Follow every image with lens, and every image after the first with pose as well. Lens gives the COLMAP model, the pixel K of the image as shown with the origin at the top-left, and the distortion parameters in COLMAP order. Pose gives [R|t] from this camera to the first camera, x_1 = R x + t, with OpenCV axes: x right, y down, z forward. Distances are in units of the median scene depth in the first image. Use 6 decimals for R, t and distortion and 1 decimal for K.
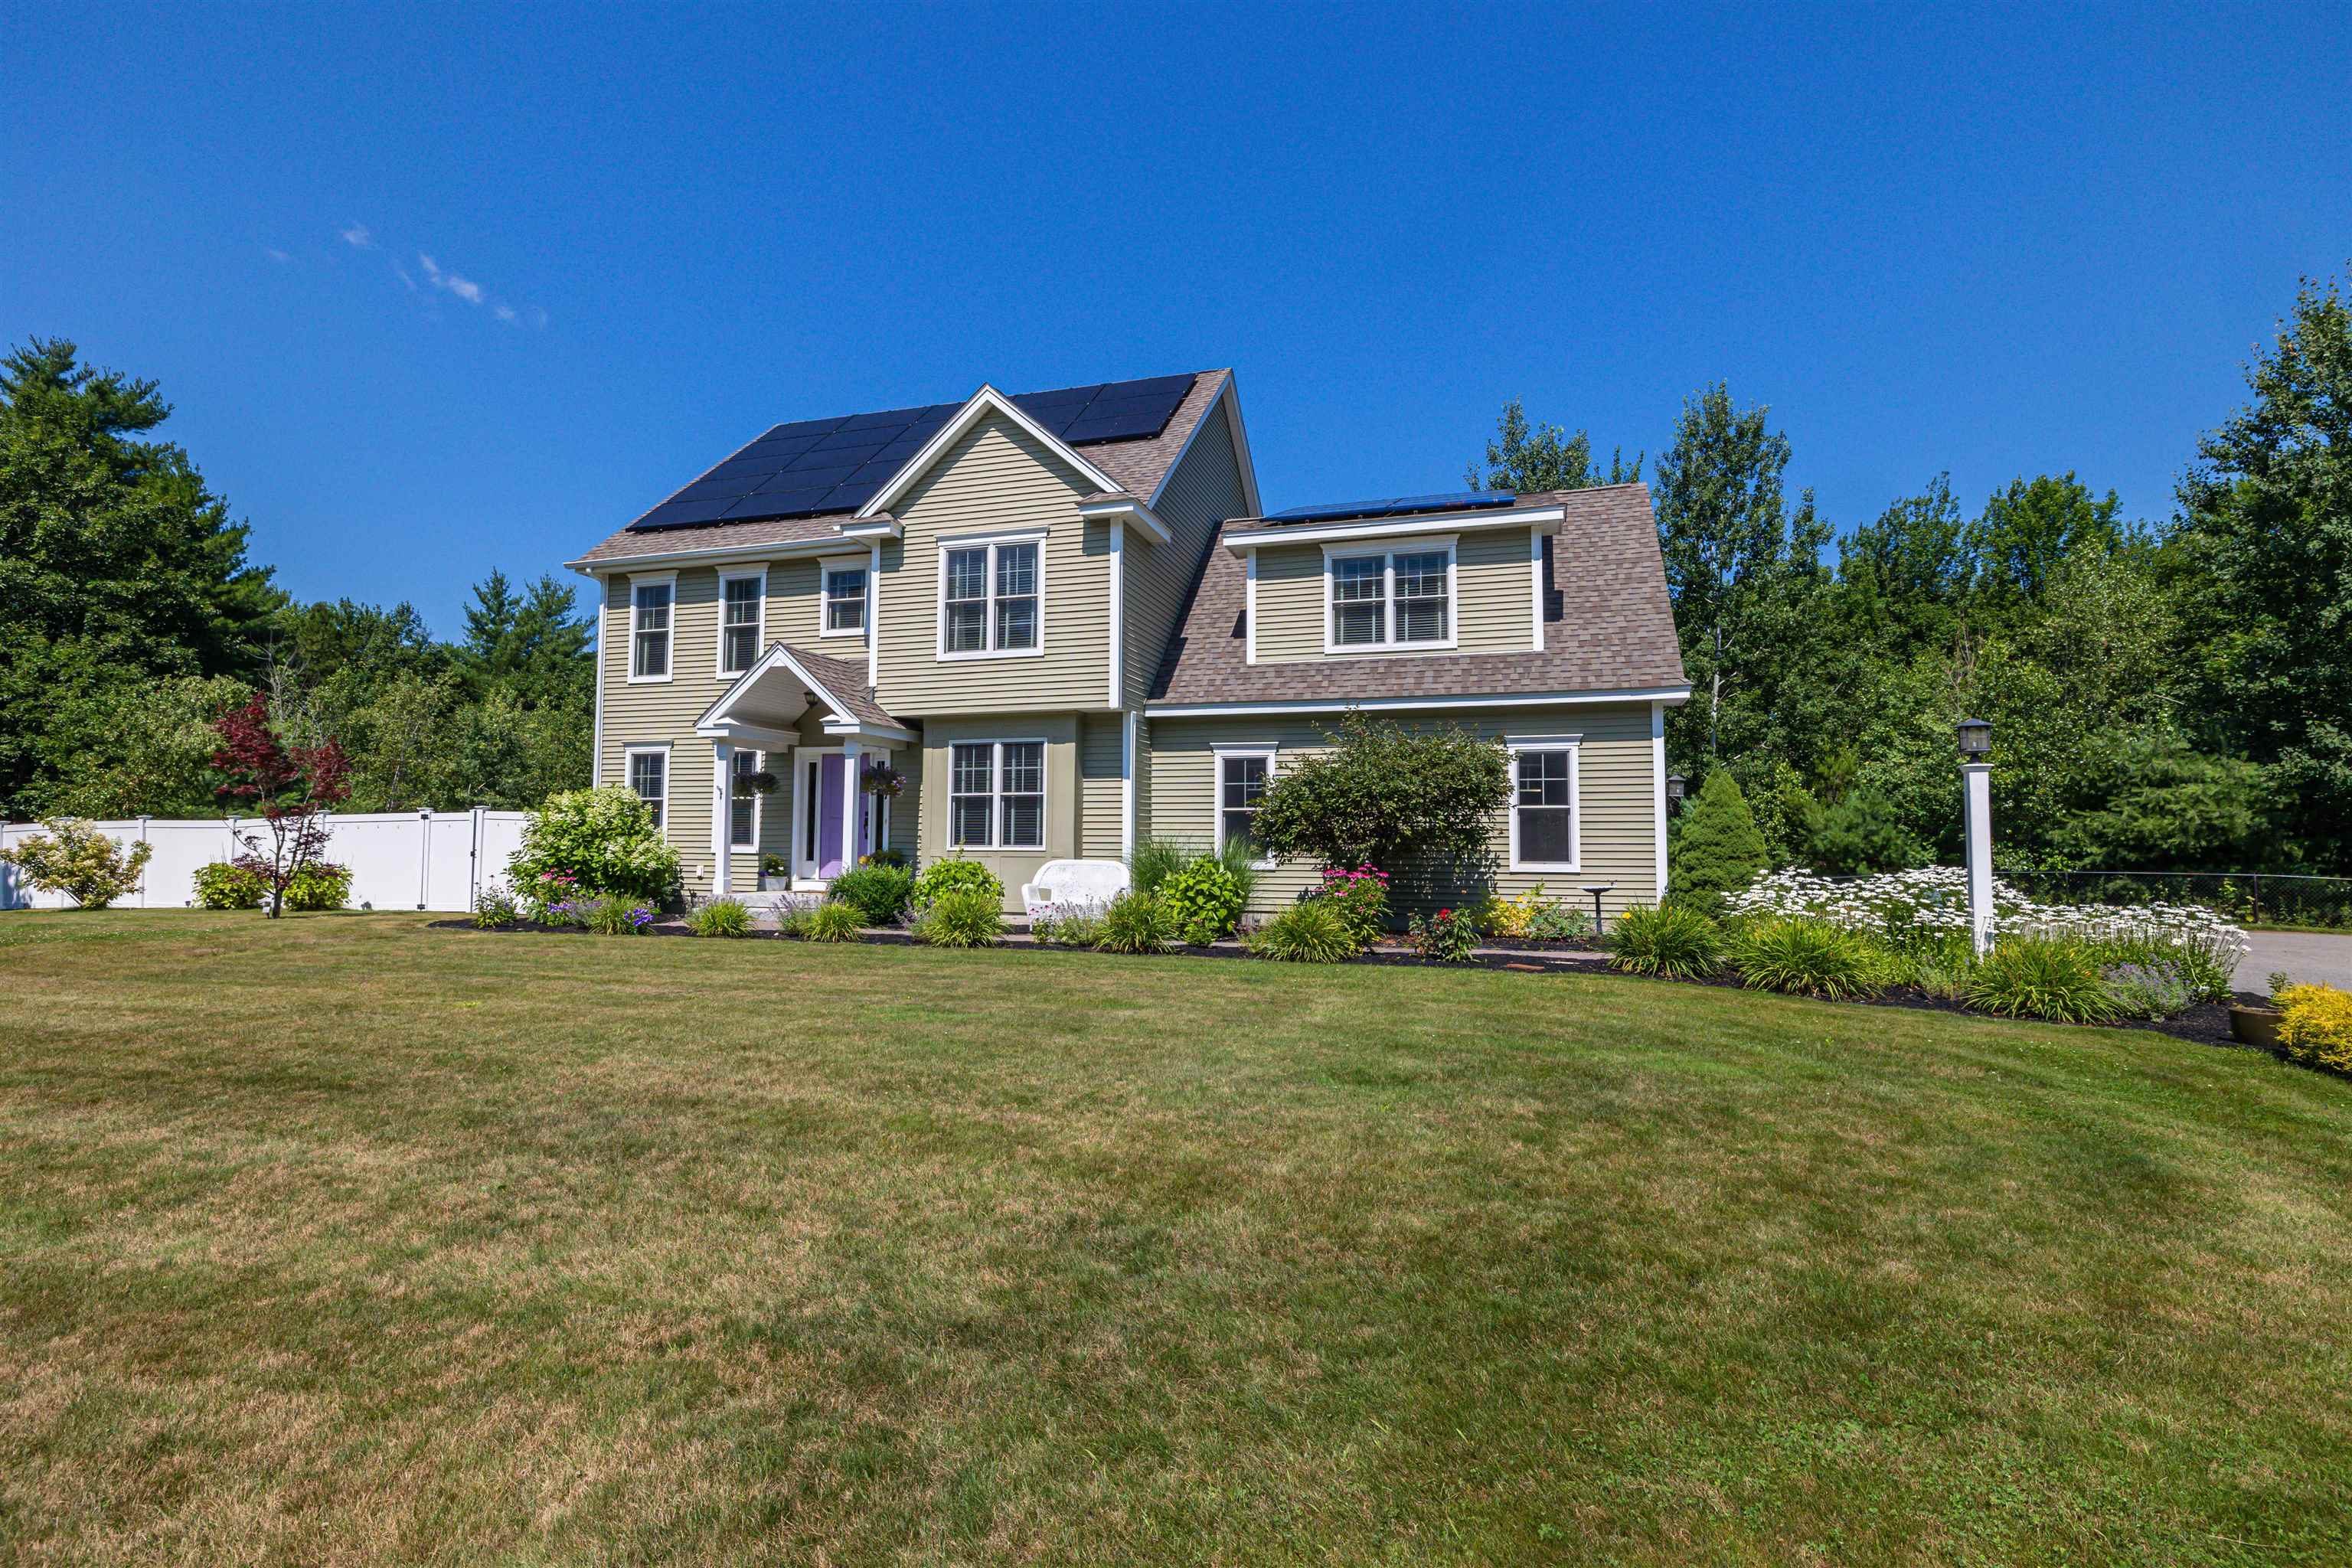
lens RADIAL K [[1102.4, 0, 1175.3], [0, 1102.4, 782.2], [0, 0, 1]] dist [0.002389, 0.000308]
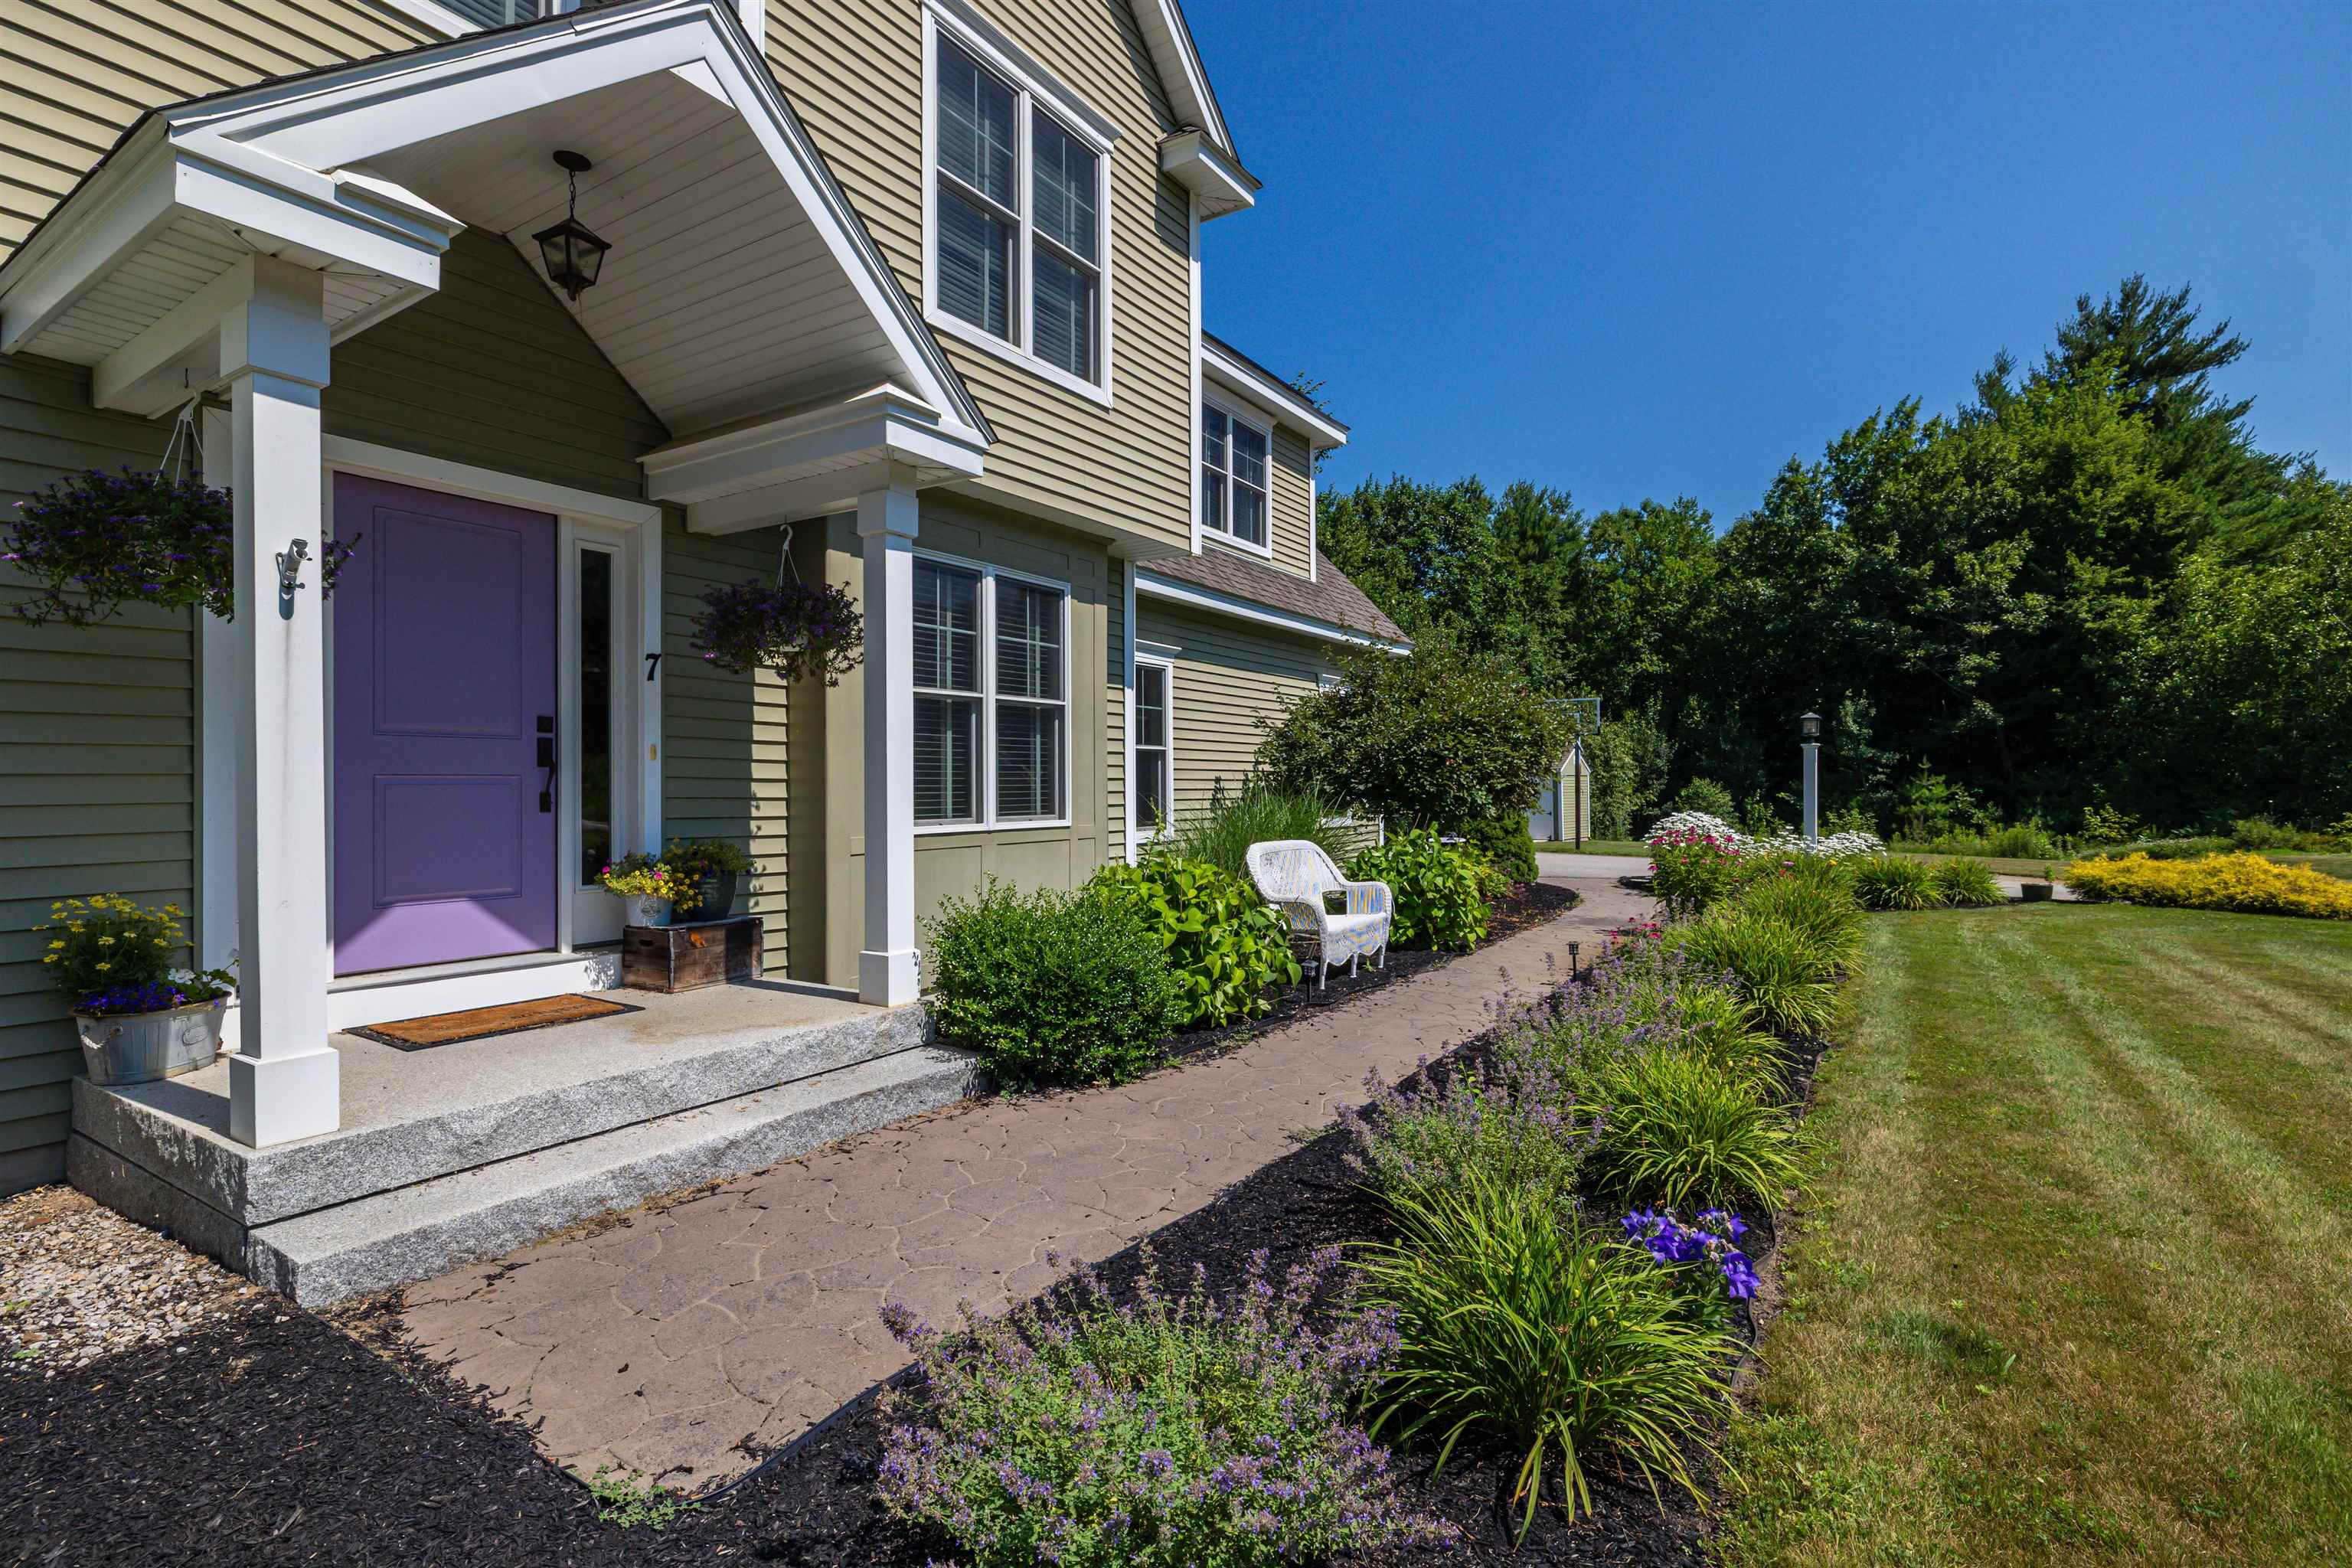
lens RADIAL K [[1102.4, 0, 1175.3], [0, 1102.4, 782.2], [0, 0, 1]] dist [0.002389, 0.000308]
pose [[0.274242, -0.007118, 0.961634, -0.552792], [-0.037207, 0.999145, 0.018007, 0.033303], [-0.960941, -0.040717, 0.273743, 0.824742]]
